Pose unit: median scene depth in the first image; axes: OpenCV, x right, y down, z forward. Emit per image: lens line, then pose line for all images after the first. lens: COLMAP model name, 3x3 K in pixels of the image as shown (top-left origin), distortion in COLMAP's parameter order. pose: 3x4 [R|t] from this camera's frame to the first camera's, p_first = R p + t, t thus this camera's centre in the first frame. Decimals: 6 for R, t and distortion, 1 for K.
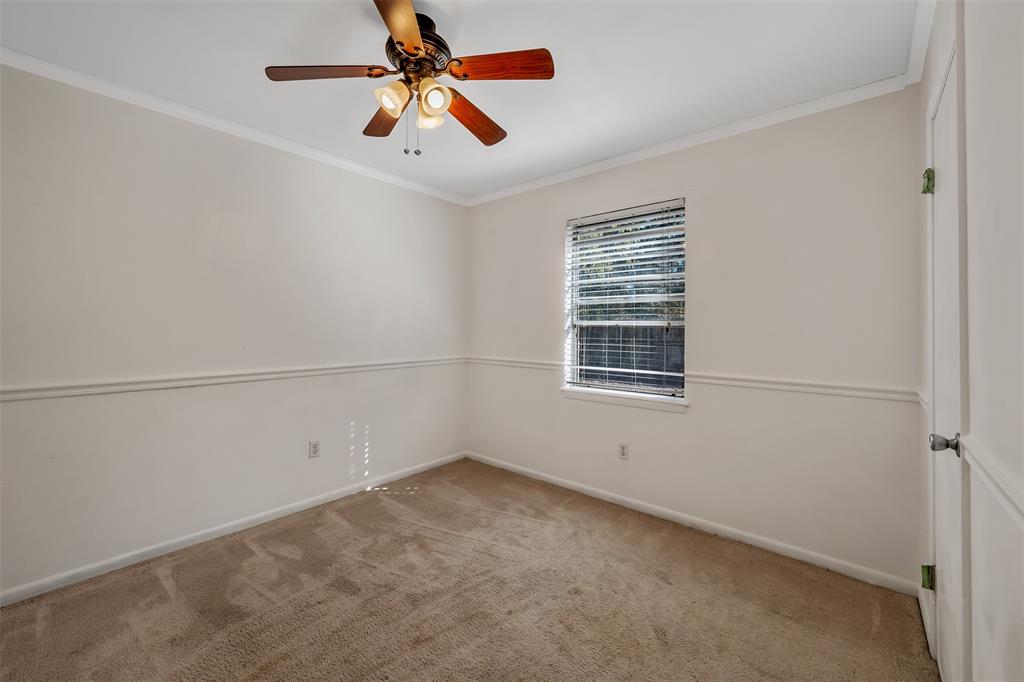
lens RADIAL K [[406.8, 0, 517.5], [0, 406.8, 313.2], [0, 0, 1]] dist [-0.002558, -0.000043]
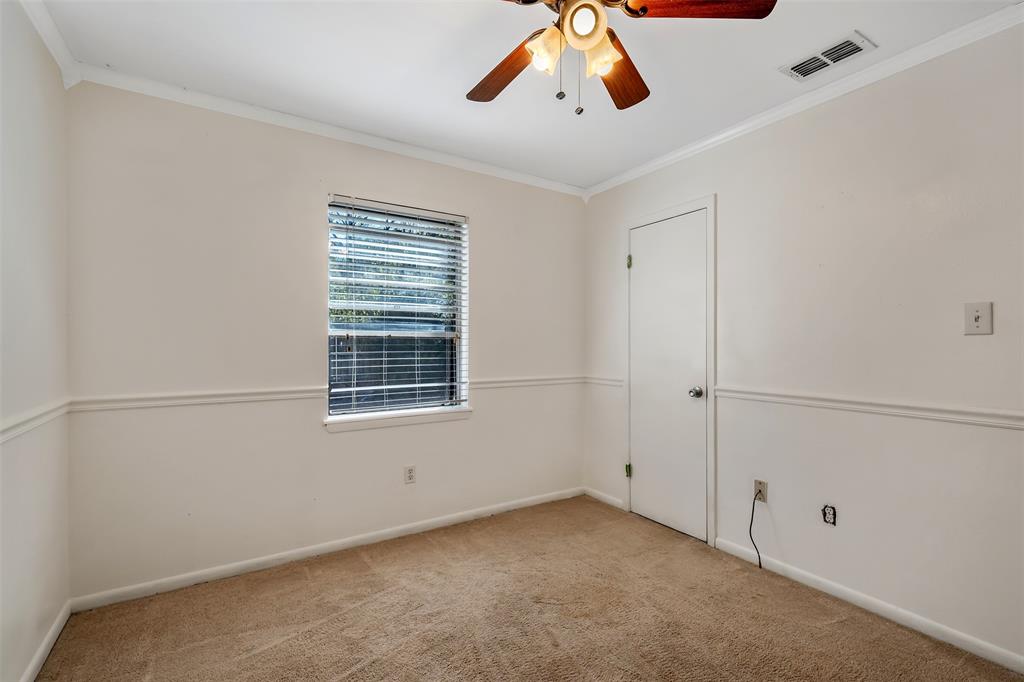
lens RADIAL K [[452.9, 0, 507.3], [0, 452.9, 336.4], [0, 0, 1]] dist [-0.000184, -0.000495]
pose [[0.299569, 0.002043, 0.954073, -0.661479], [-0.039724, 0.999157, 0.010333, 0.010753], [-0.953247, -0.040995, 0.299397, 0.516123]]
